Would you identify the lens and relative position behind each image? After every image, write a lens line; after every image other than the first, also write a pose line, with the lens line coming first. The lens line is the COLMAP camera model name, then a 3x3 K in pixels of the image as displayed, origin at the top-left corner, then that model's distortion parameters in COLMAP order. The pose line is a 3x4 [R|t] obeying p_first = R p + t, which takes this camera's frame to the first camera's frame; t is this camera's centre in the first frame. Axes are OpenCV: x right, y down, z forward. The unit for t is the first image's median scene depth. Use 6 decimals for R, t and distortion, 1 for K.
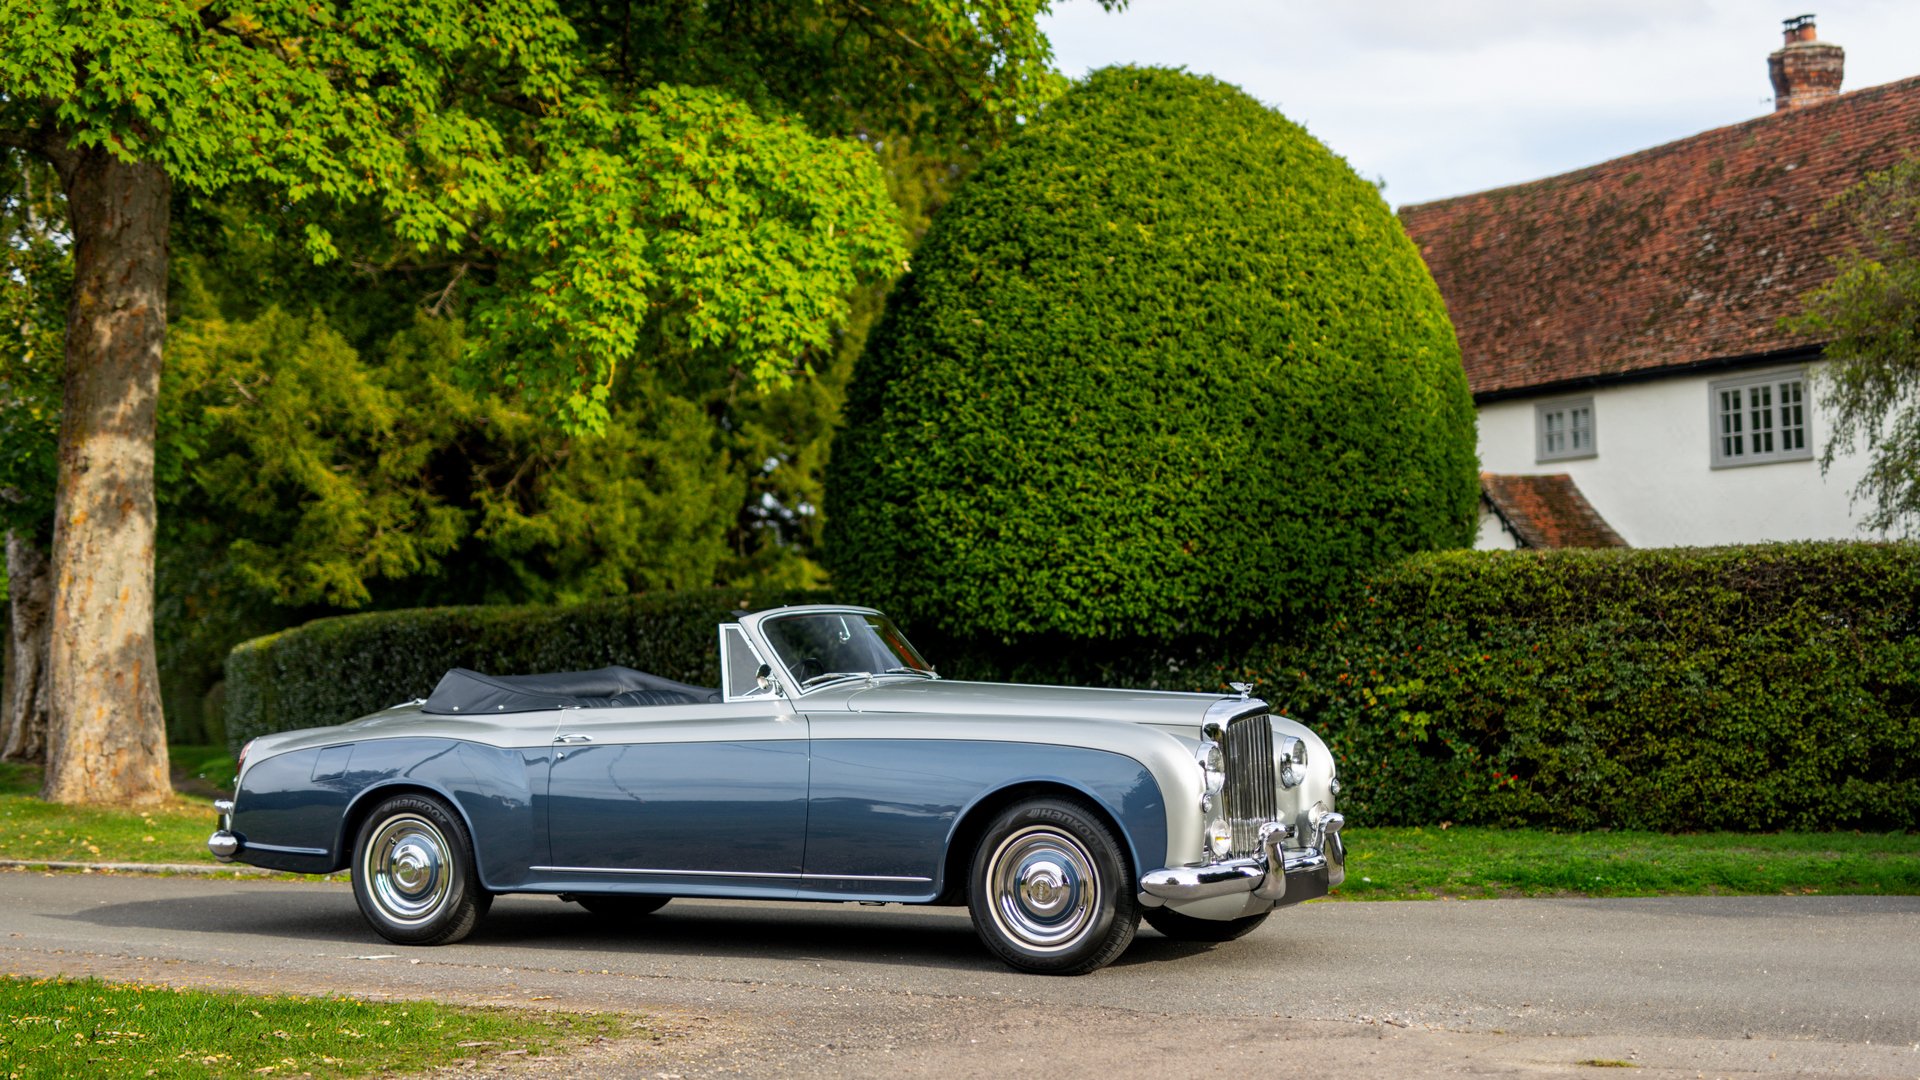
lens RADIAL K [[2706.3, 0, 984.8], [0, 2706.3, 606.9], [0, 0, 1]] dist [-0.011612, 0.129728]
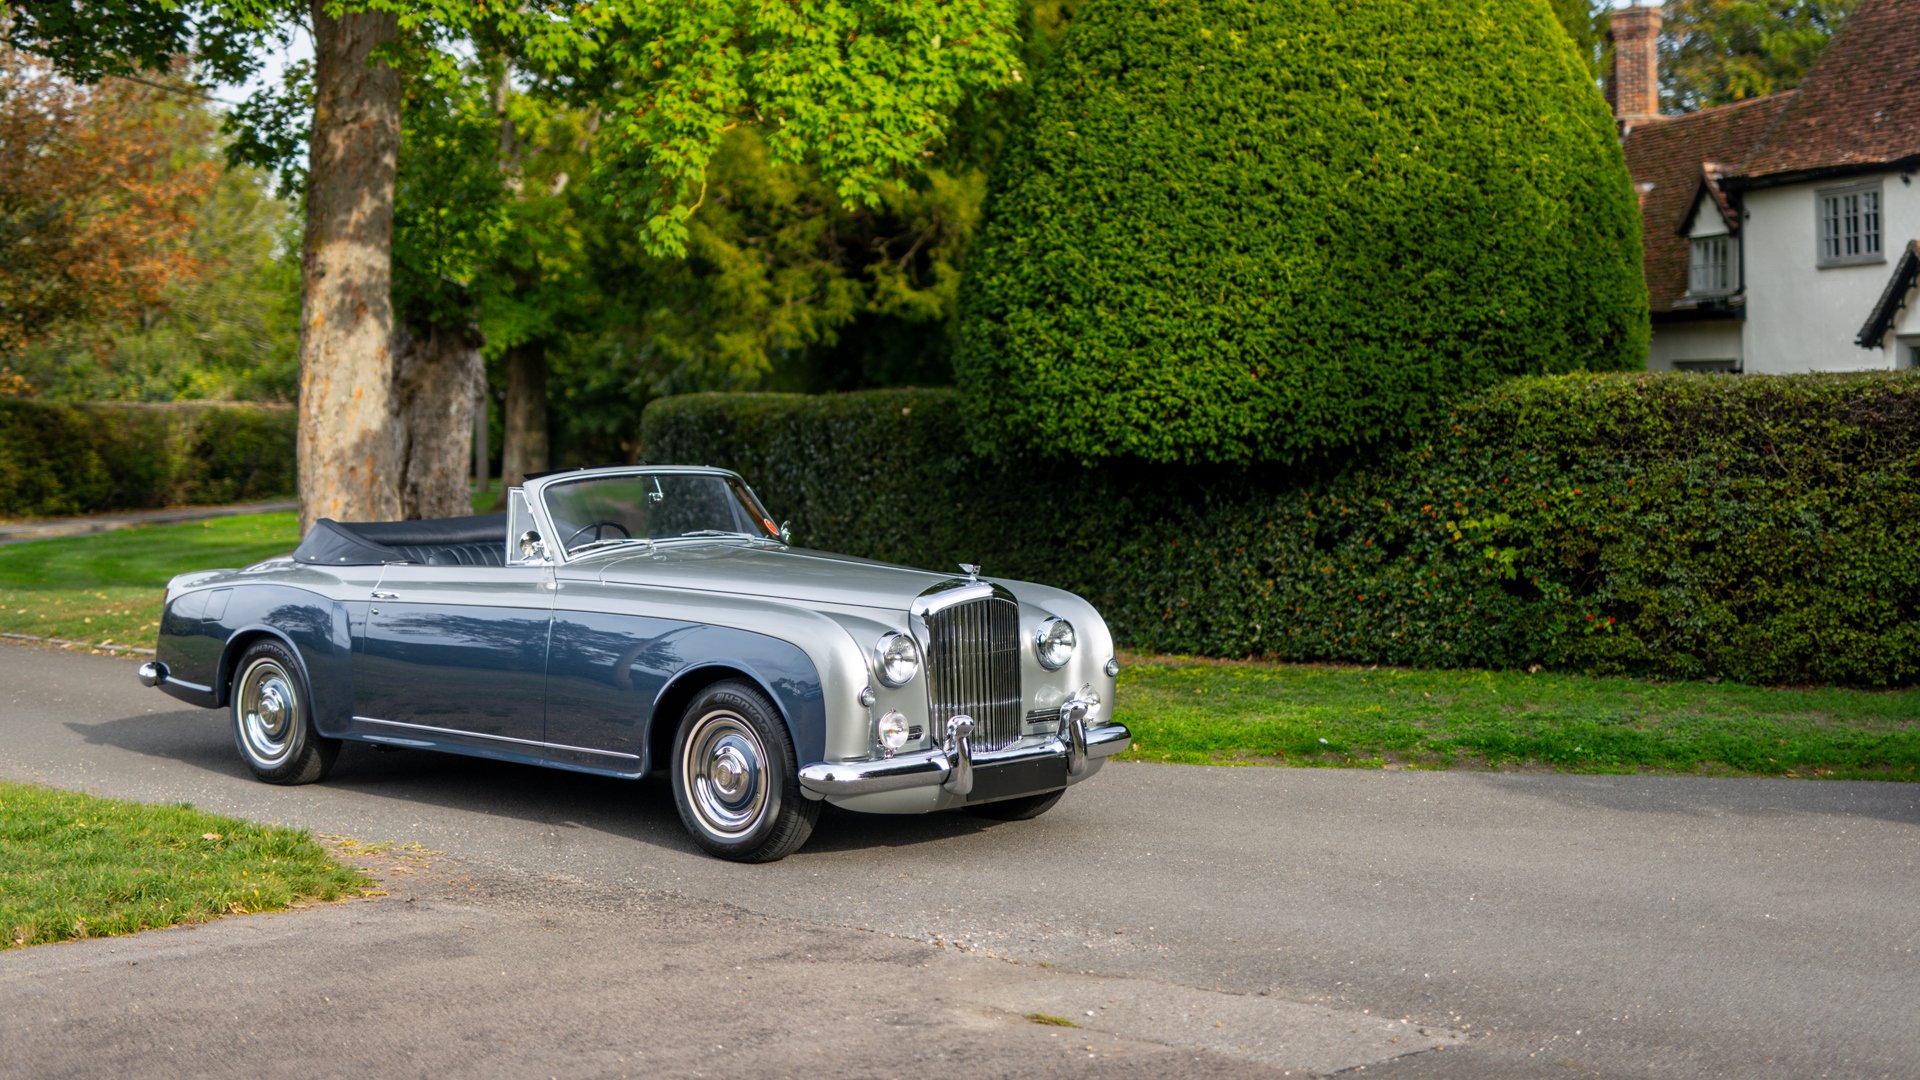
lens RADIAL K [[2710.6, 0, 997.9], [0, 2710.6, 449.4], [0, 0, 1]] dist [-0.005775, 0.043957]
pose [[0.967519, 0.015640, -0.252312, 0.227051], [-0.004599, 0.999008, 0.044293, -0.036319], [0.252755, -0.041694, 0.966632, 0.046433]]
